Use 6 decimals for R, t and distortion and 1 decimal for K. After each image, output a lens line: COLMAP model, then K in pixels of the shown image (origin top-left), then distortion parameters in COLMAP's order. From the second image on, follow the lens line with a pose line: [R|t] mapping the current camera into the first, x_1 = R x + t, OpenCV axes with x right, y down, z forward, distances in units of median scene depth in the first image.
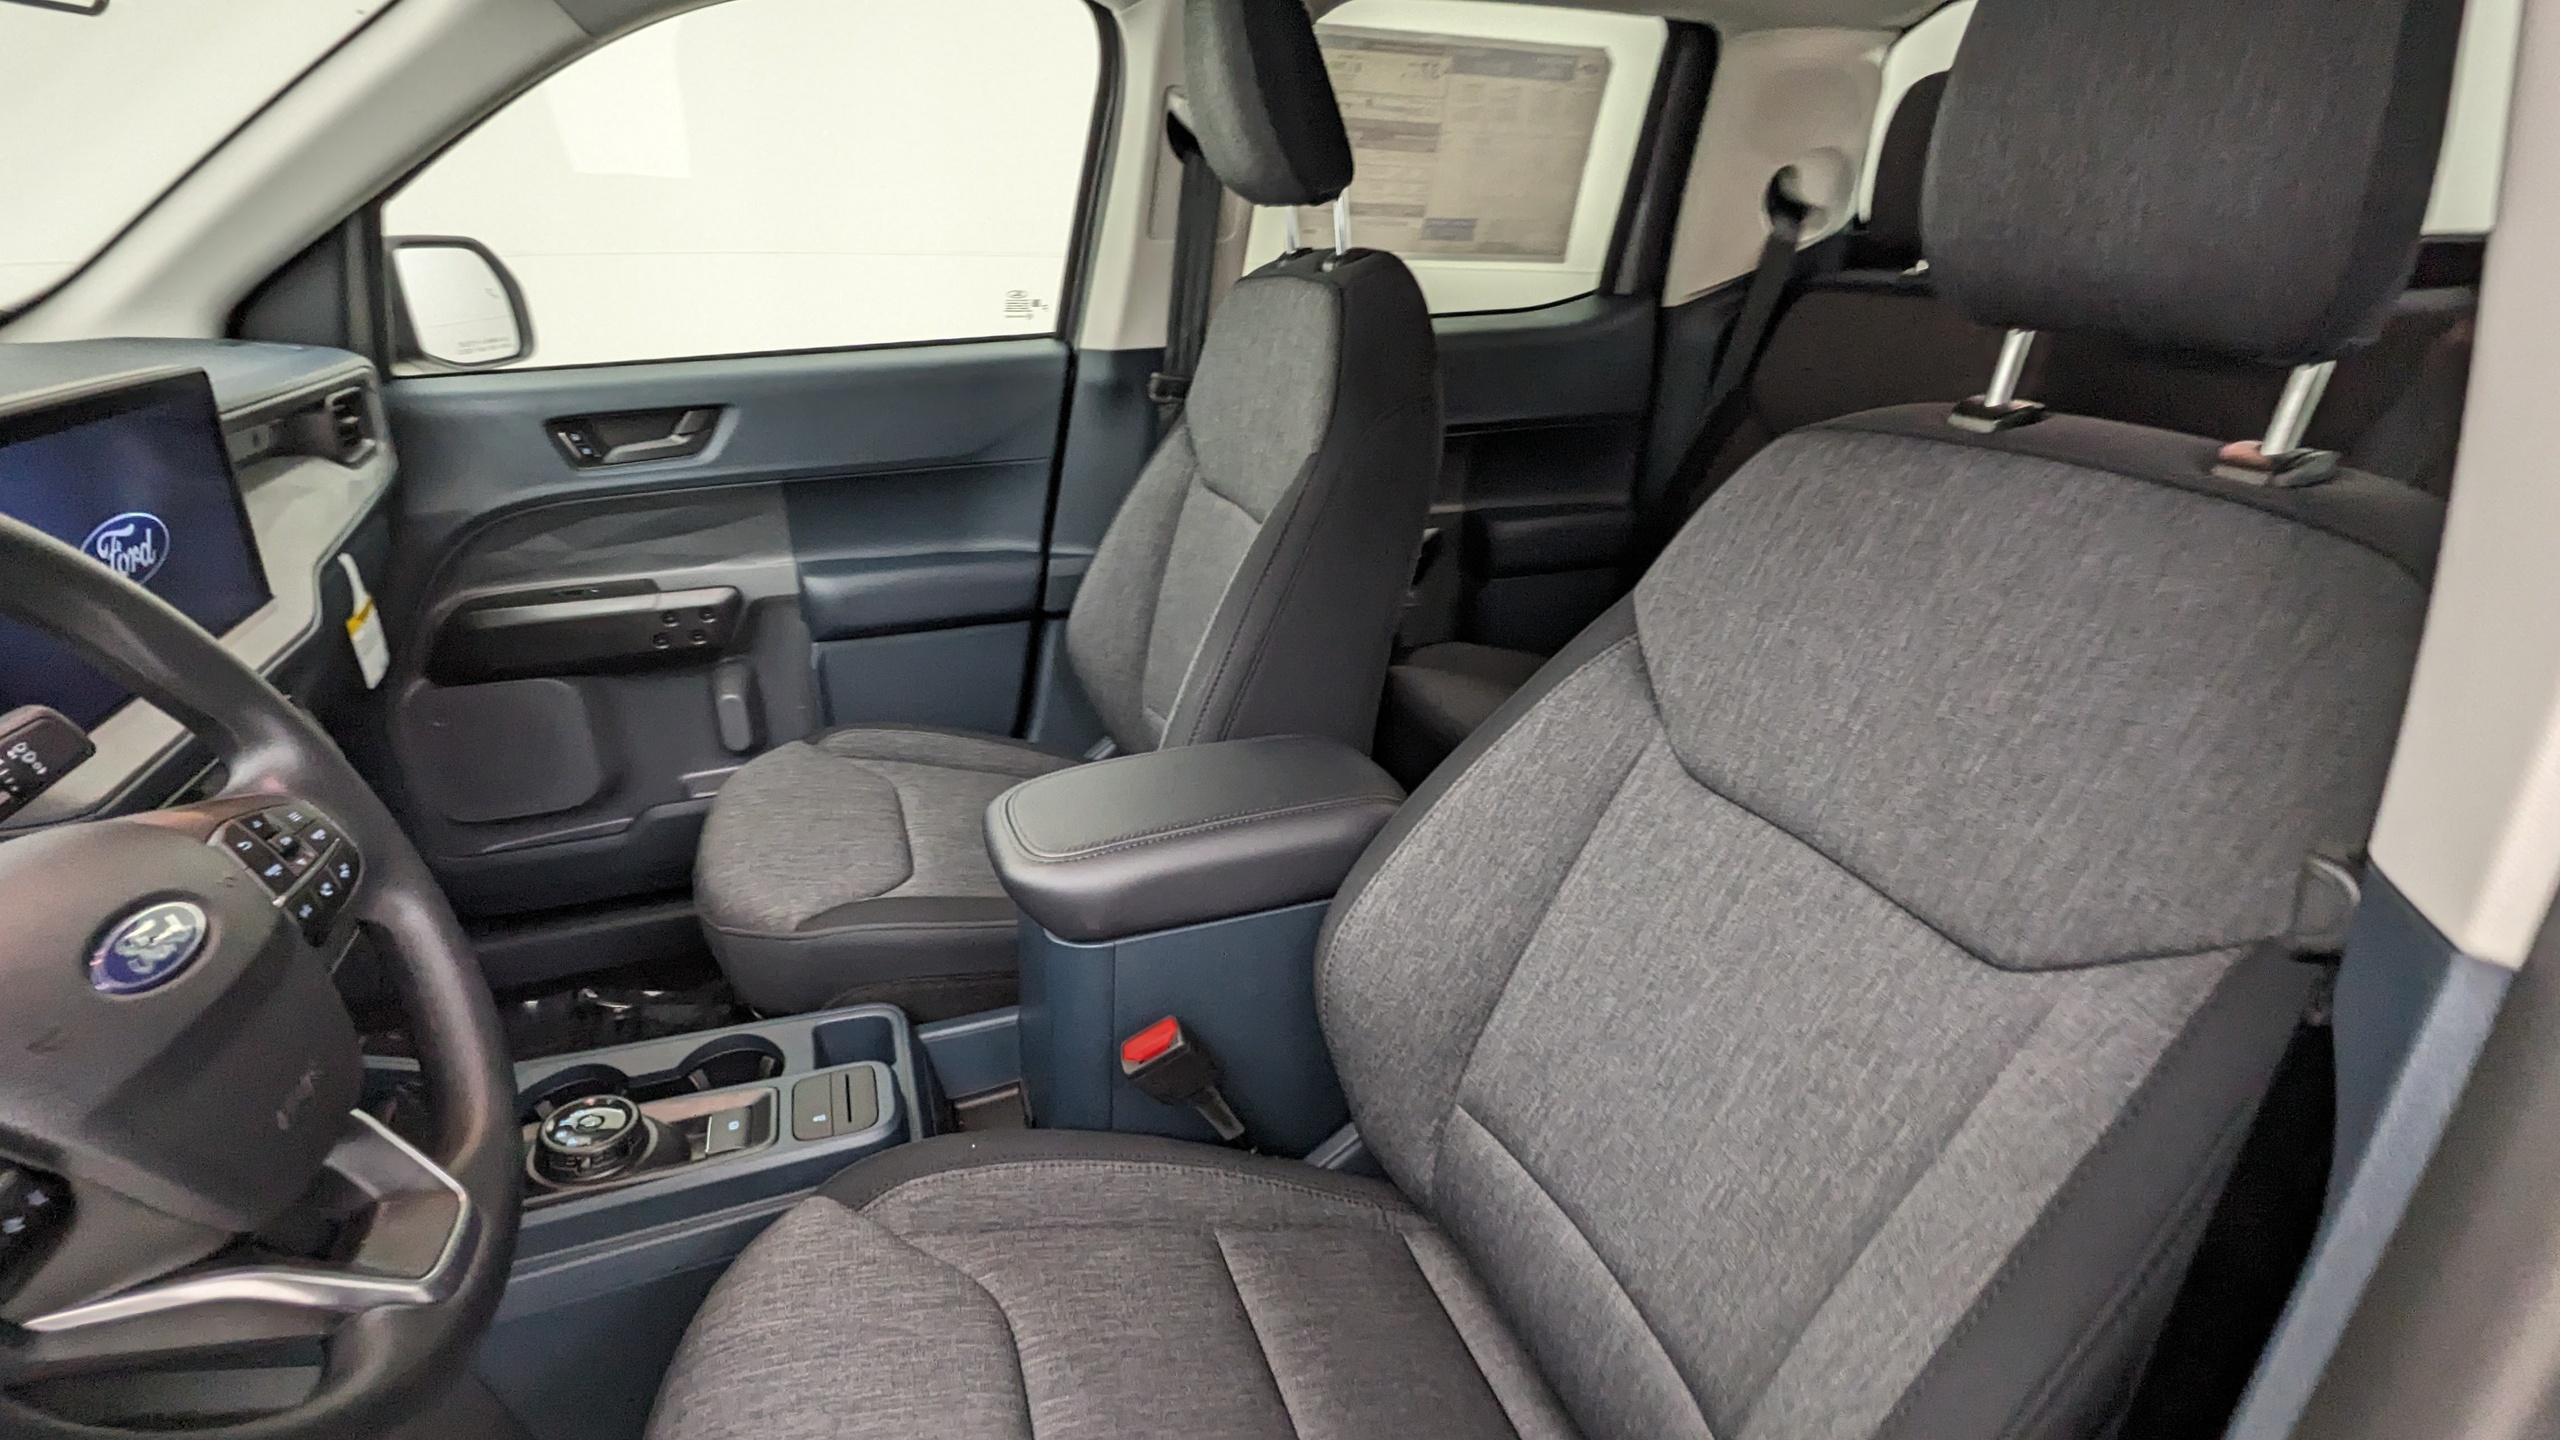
lens RADIAL K [[1232.2, 0, 1284.0], [0, 1232.2, 695.7], [0, 0, 1]] dist [-0.004874, -0.000553]
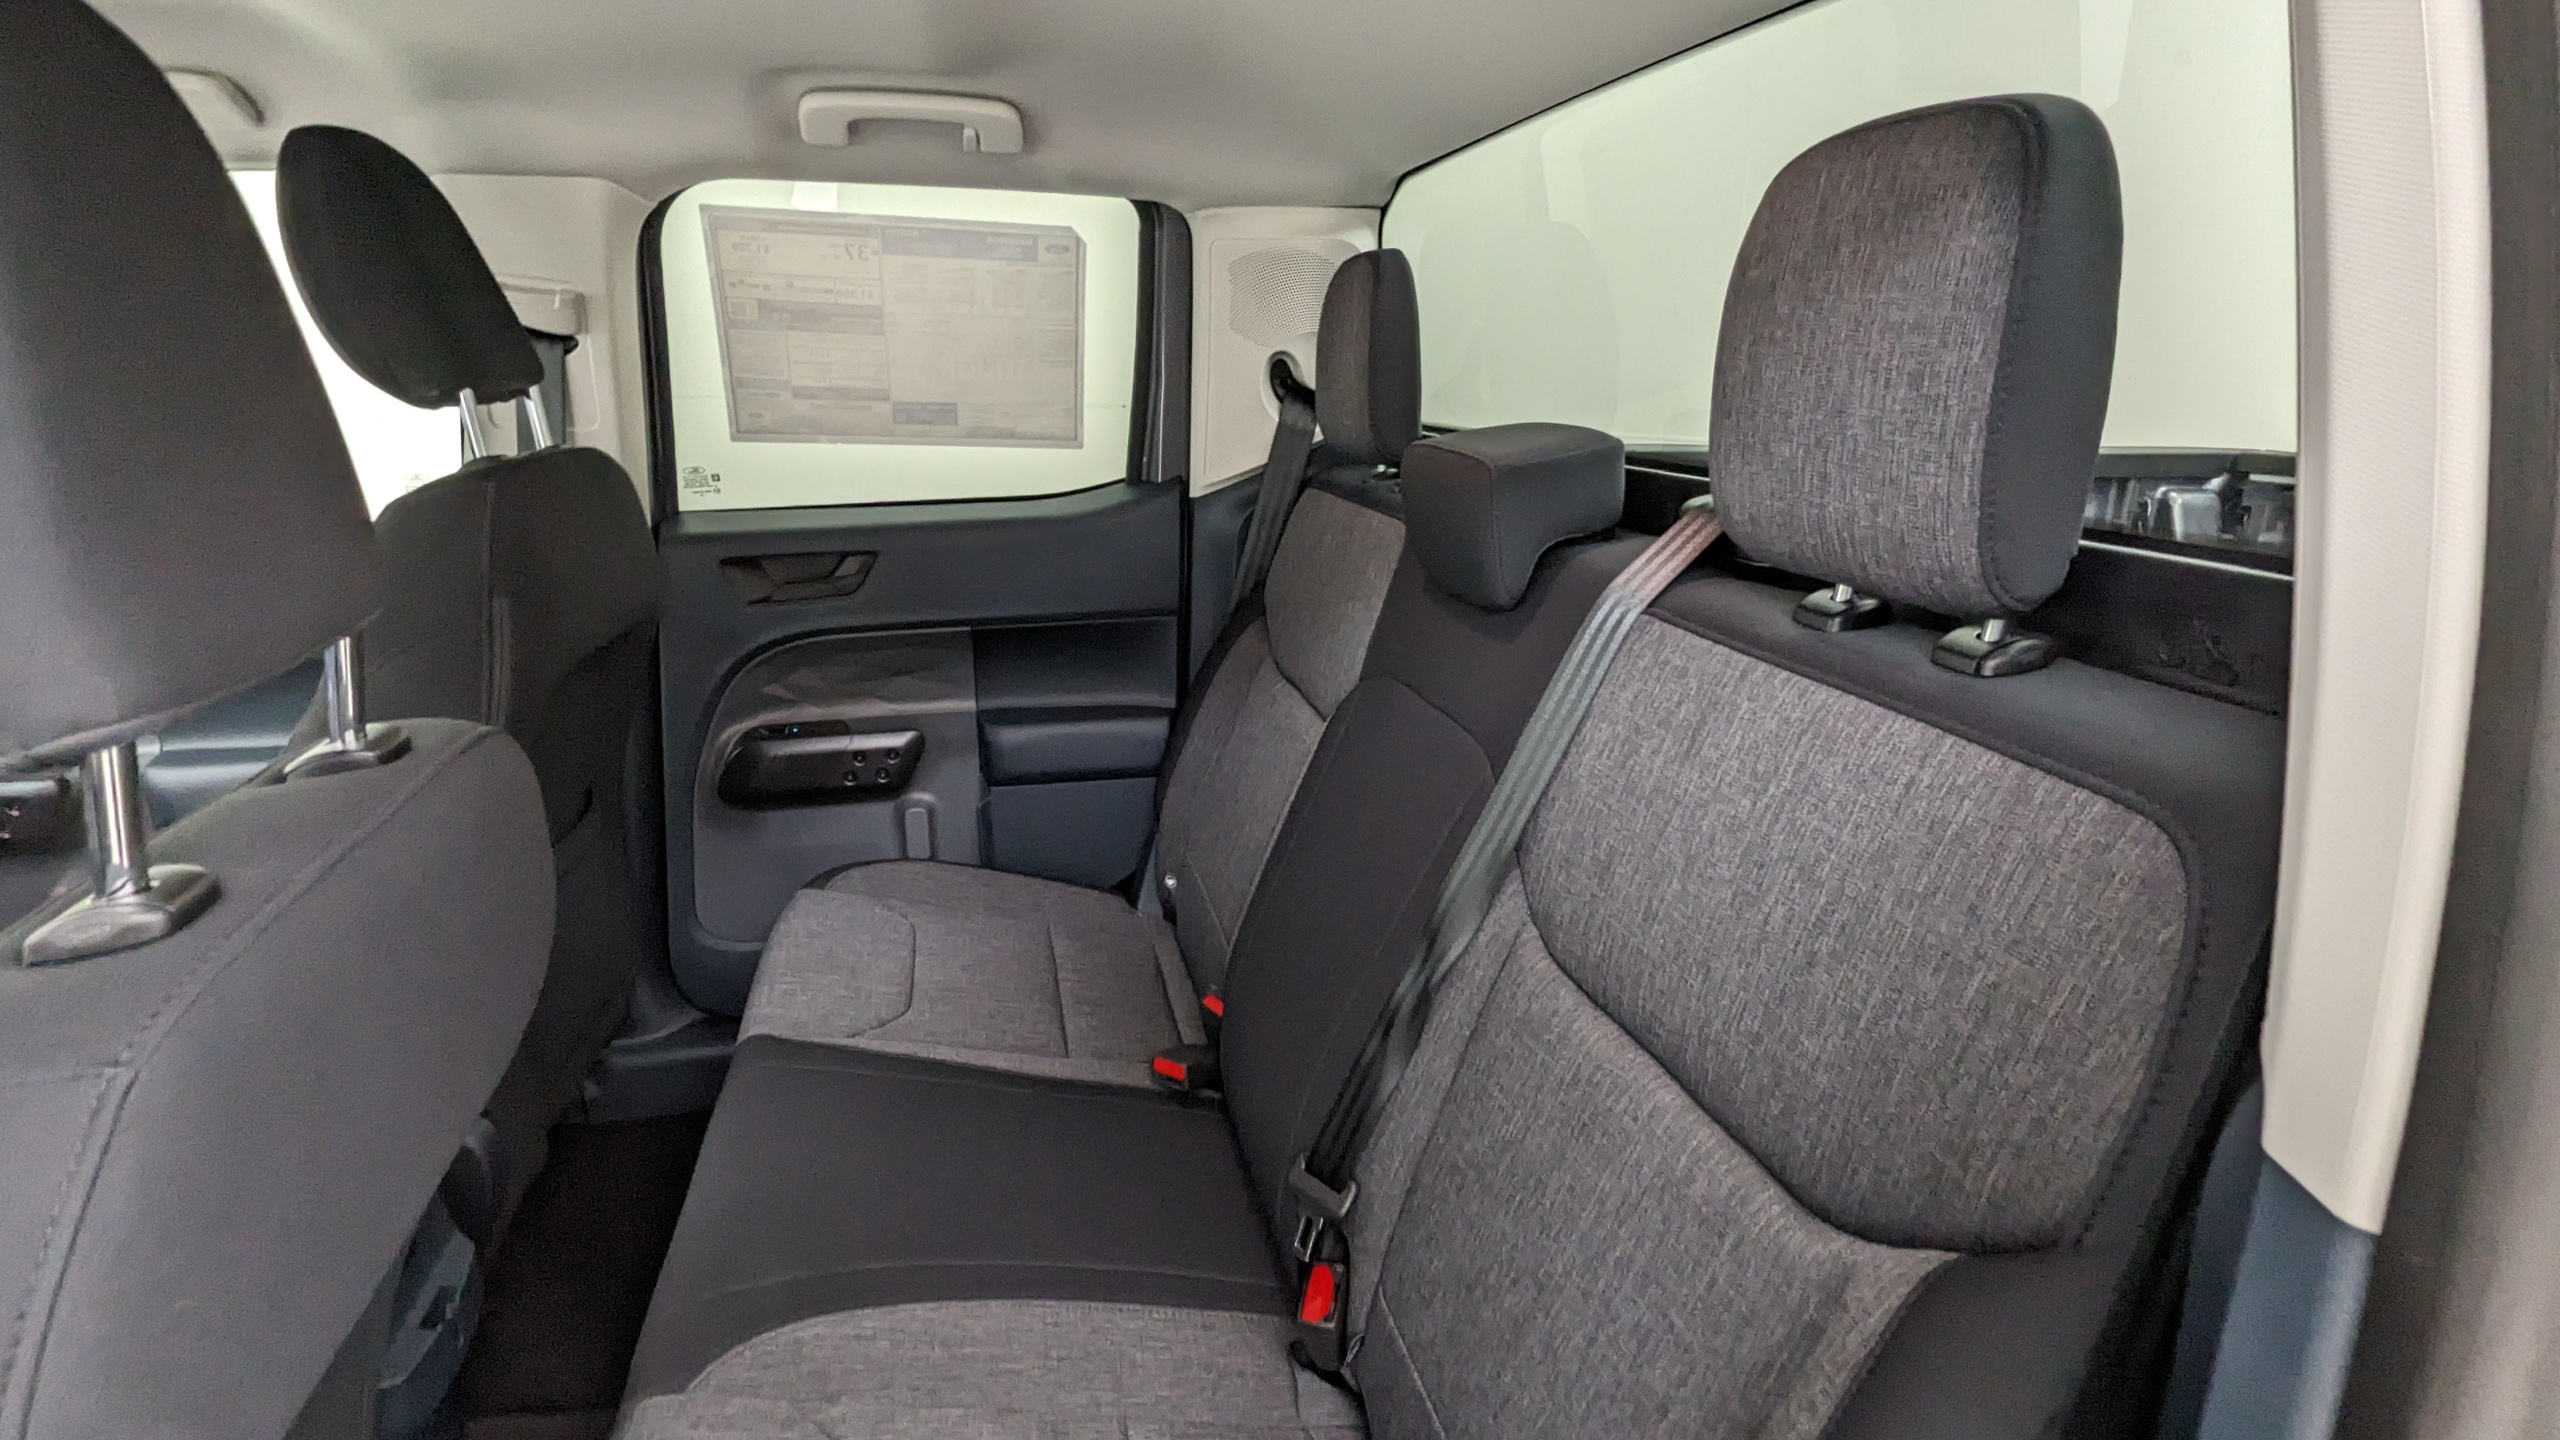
lens RADIAL K [[1232.2, 0, 1293.6], [0, 1232.2, 718.4], [0, 0, 1]] dist [-0.004874, -0.000553]
pose [[0.995975, 0.030021, -0.084449, 0.493553], [-0.038957, 0.993577, -0.106243, -0.060333], [0.080717, 0.109105, 0.990748, 0.121118]]
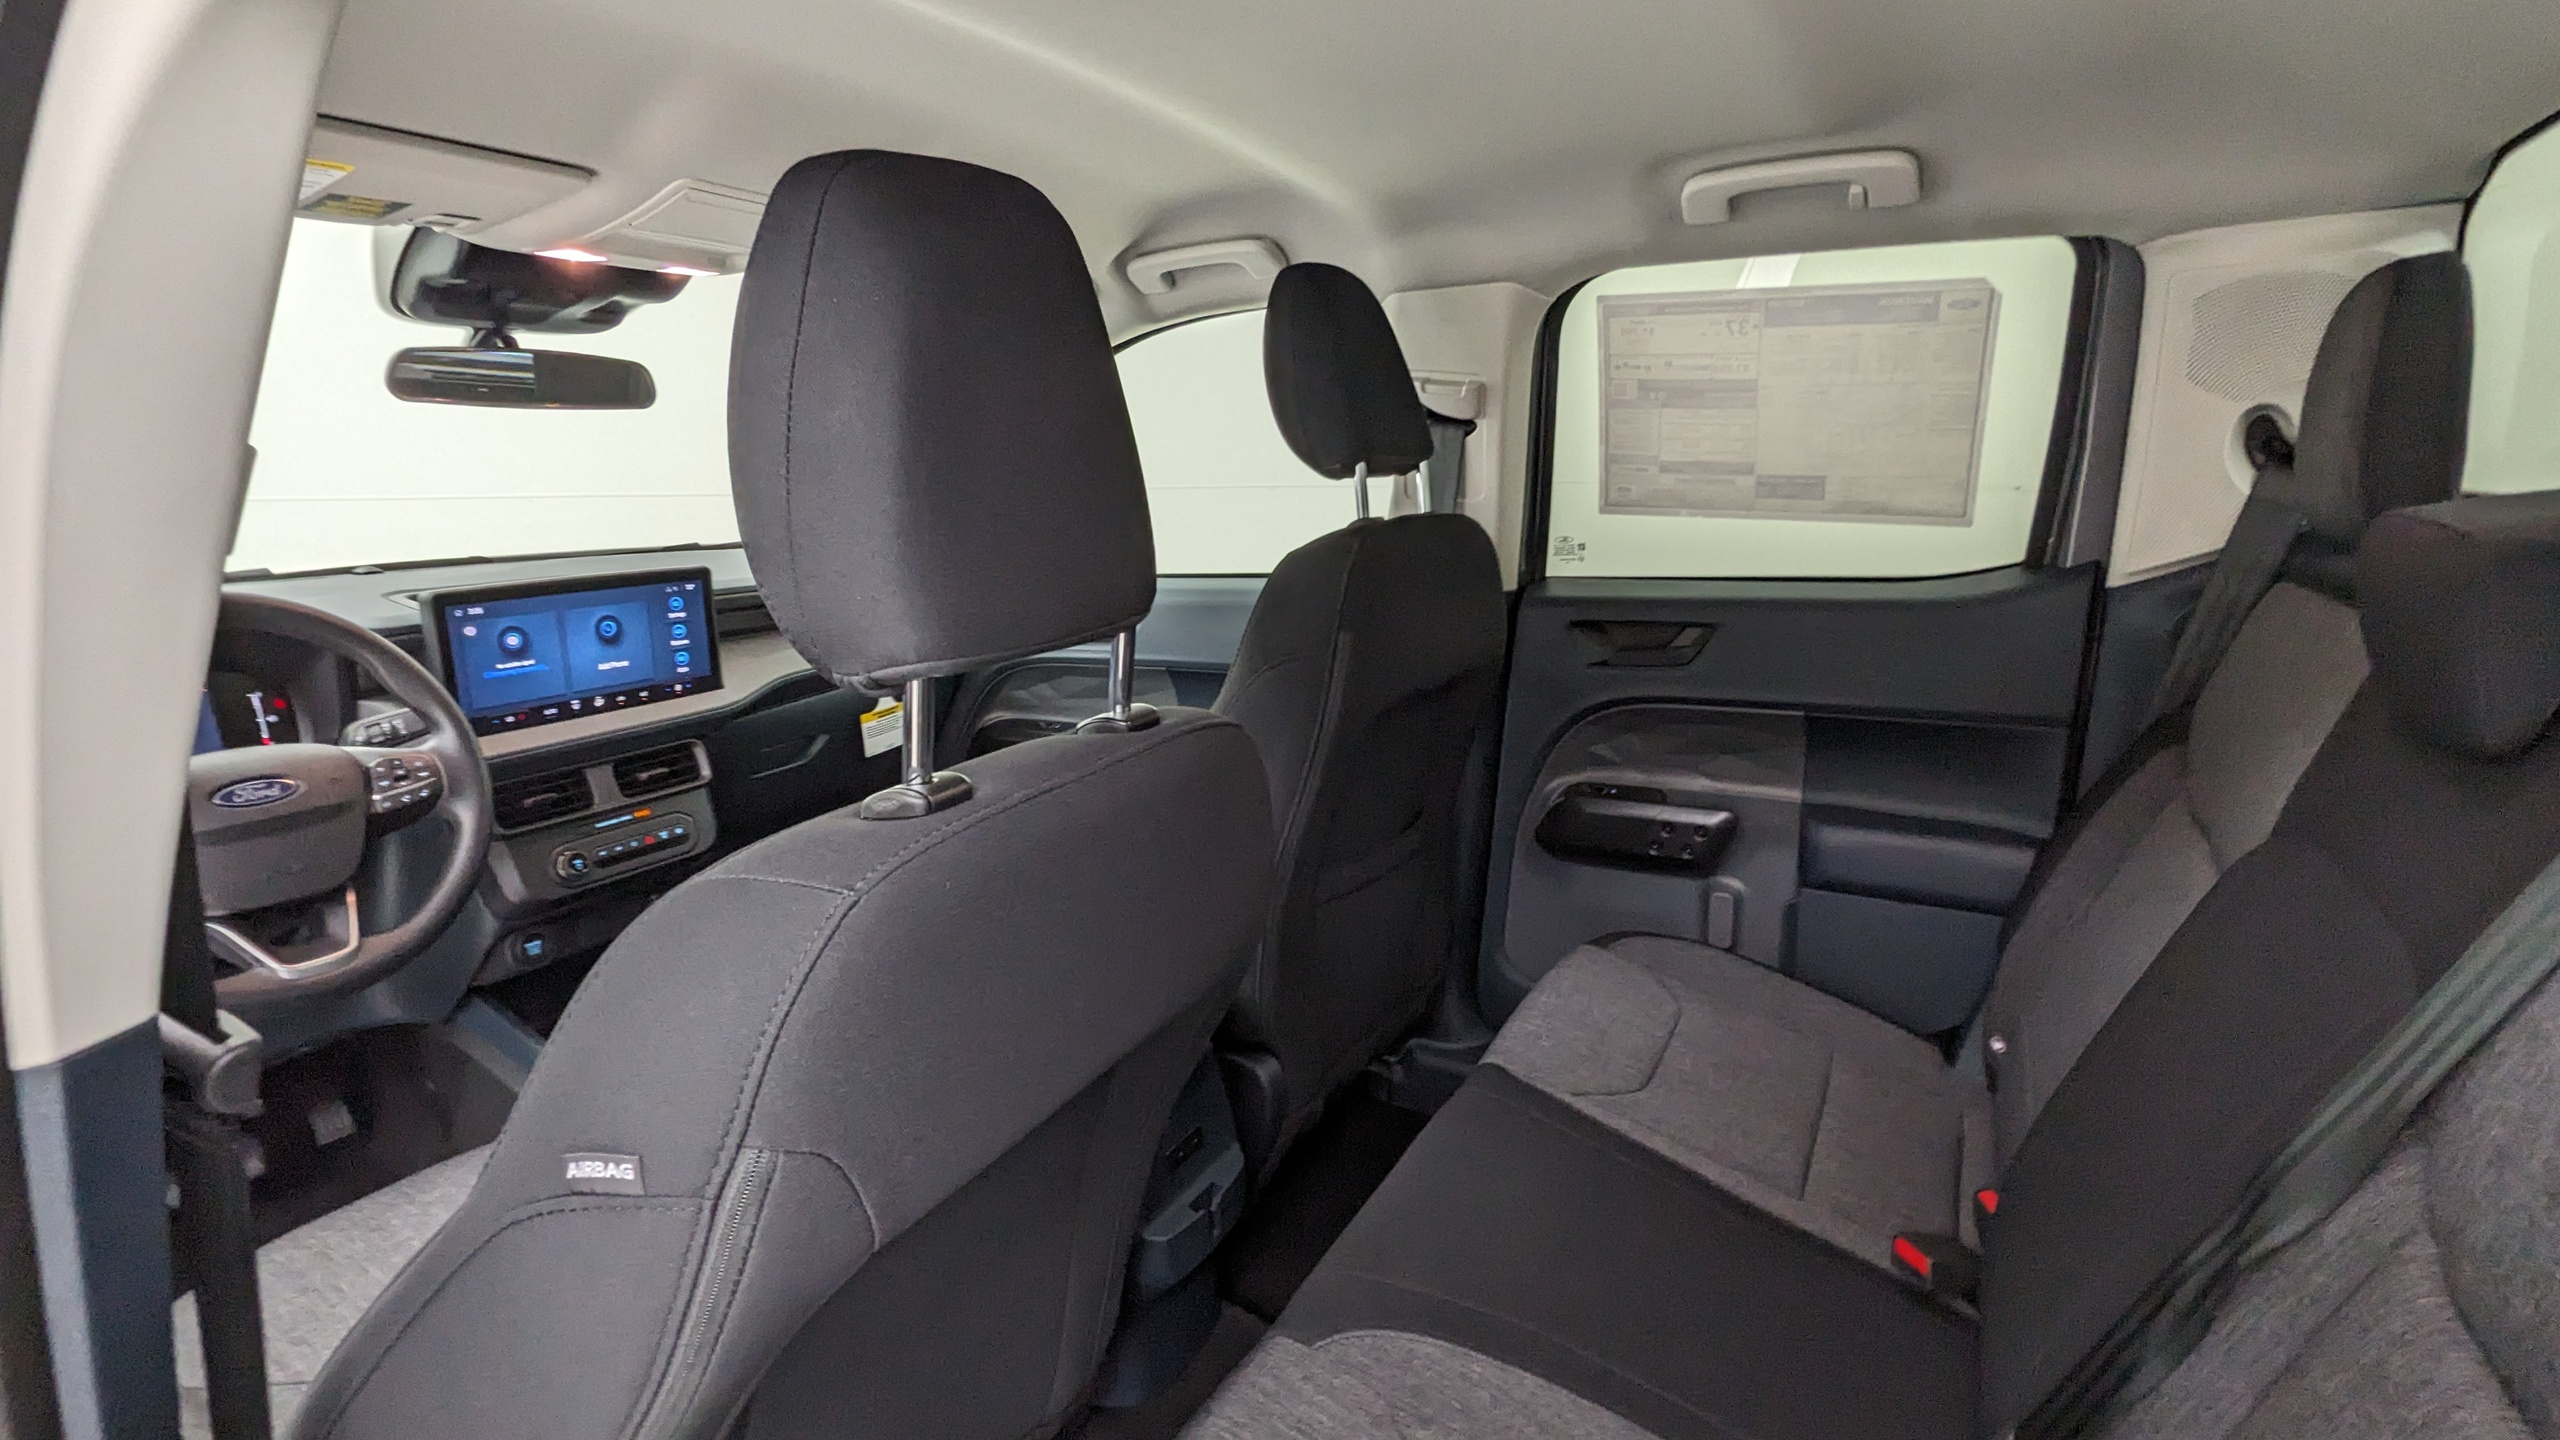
lens RADIAL K [[1232.2, 0, 1270.8], [0, 1232.2, 714.9], [0, 0, 1]] dist [-0.004874, -0.000553]
pose [[0.668491, 0.137687, -0.730864, 0.554362], [-0.263372, 0.962858, -0.059503, -0.066021], [0.695525, 0.232266, 0.679925, 0.164685]]
